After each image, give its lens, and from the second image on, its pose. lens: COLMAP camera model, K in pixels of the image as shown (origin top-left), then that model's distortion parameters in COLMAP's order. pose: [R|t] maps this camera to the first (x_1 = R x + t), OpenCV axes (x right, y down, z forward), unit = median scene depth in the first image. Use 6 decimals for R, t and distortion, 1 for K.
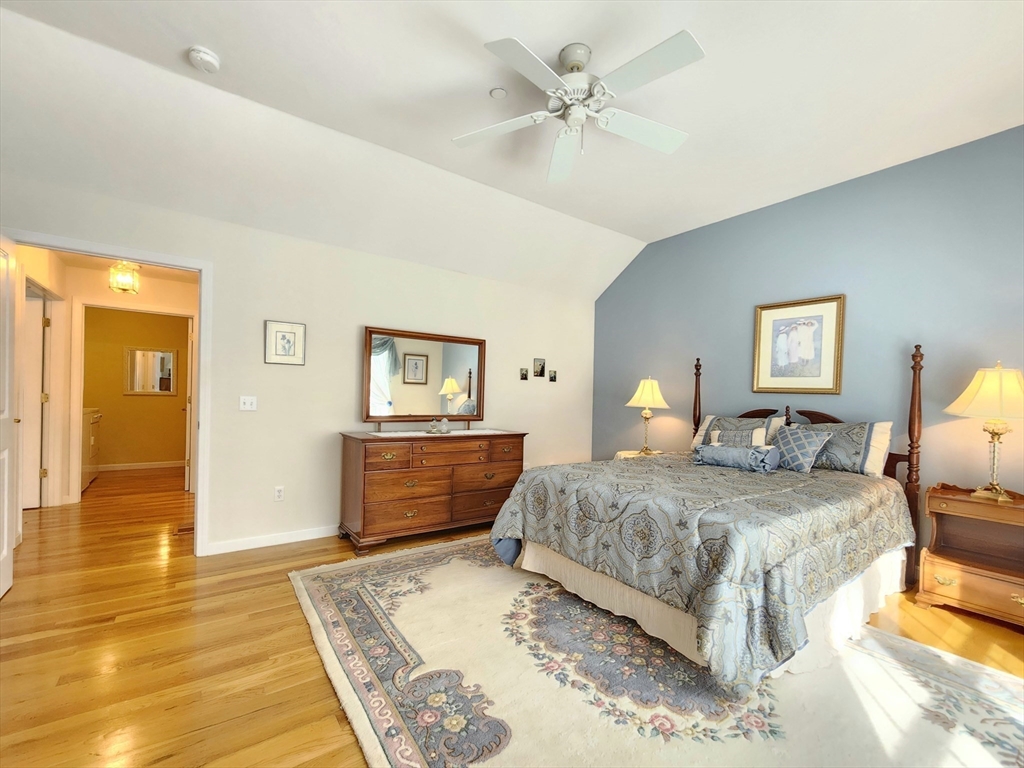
lens RADIAL K [[423.8, 0, 512.9], [0, 423.8, 397.9], [0, 0, 1]] dist [-0.000098, -0.000044]
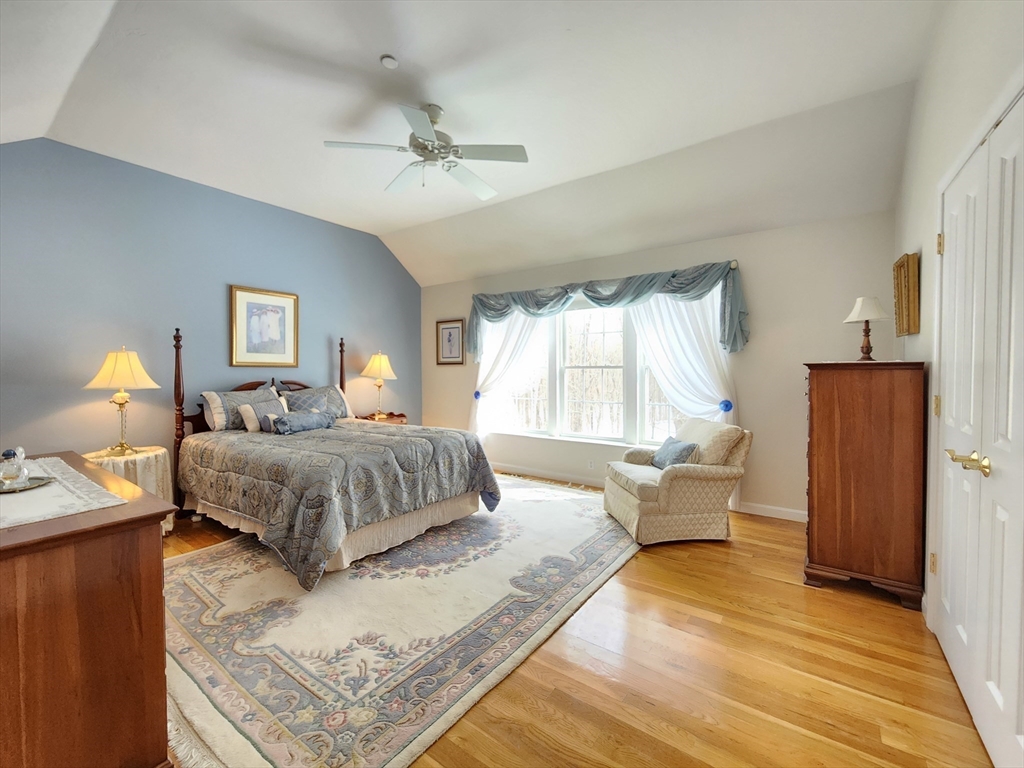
lens RADIAL K [[442.5, 0, 506.6], [0, 442.5, 379.7], [0, 0, 1]] dist [-0.000764, -0.000082]
pose [[-0.300129, -0.051147, 0.952526, -0.846558], [0.000087, 0.998560, 0.053646, -0.047985], [-0.953899, 0.016184, -0.299692, 0.826961]]
